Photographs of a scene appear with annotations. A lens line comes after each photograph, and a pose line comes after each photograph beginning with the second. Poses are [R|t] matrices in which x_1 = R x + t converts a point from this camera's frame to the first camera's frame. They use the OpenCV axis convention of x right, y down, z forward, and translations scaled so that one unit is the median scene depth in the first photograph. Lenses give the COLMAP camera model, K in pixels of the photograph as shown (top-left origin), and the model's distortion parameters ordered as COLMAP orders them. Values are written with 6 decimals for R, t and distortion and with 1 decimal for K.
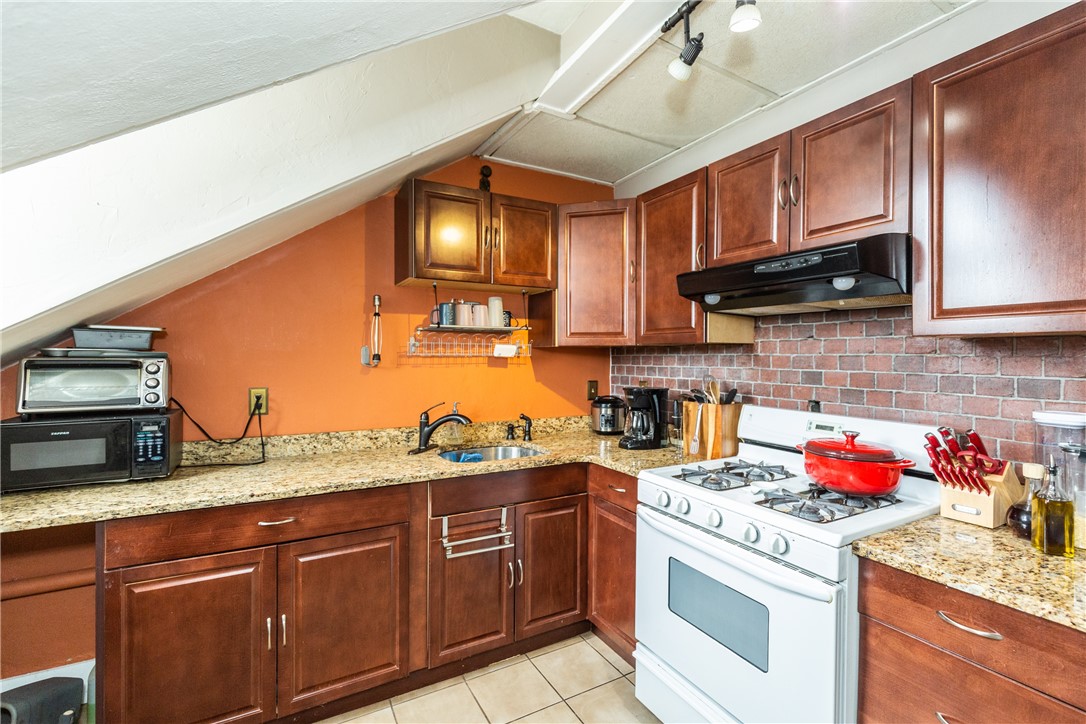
lens RADIAL K [[483.9, 0, 543.5], [0, 483.9, 358.4], [0, 0, 1]] dist [0.008607, -0.001923]
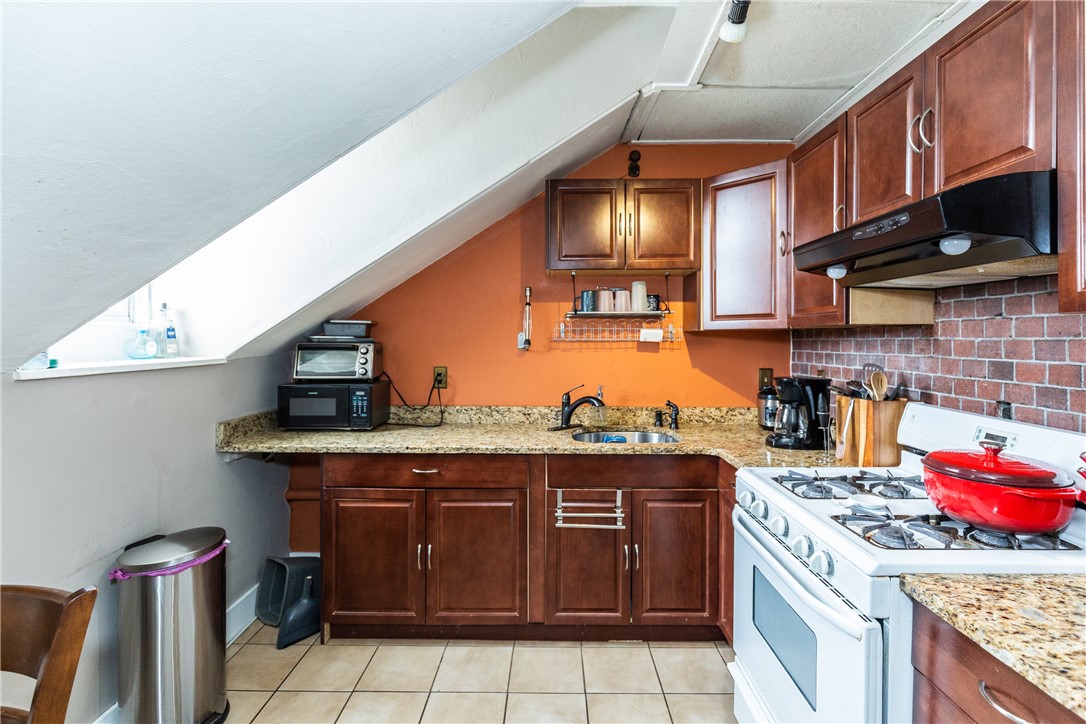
lens RADIAL K [[512.6, 0, 544.9], [0, 512.6, 341.1], [0, 0, 1]] dist [0.001965, -0.000553]
pose [[0.868116, -0.001193, -0.496361, 0.340528], [0.000317, 0.999998, -0.001850, -0.003196], [0.496362, 0.001449, 0.868115, -0.014935]]
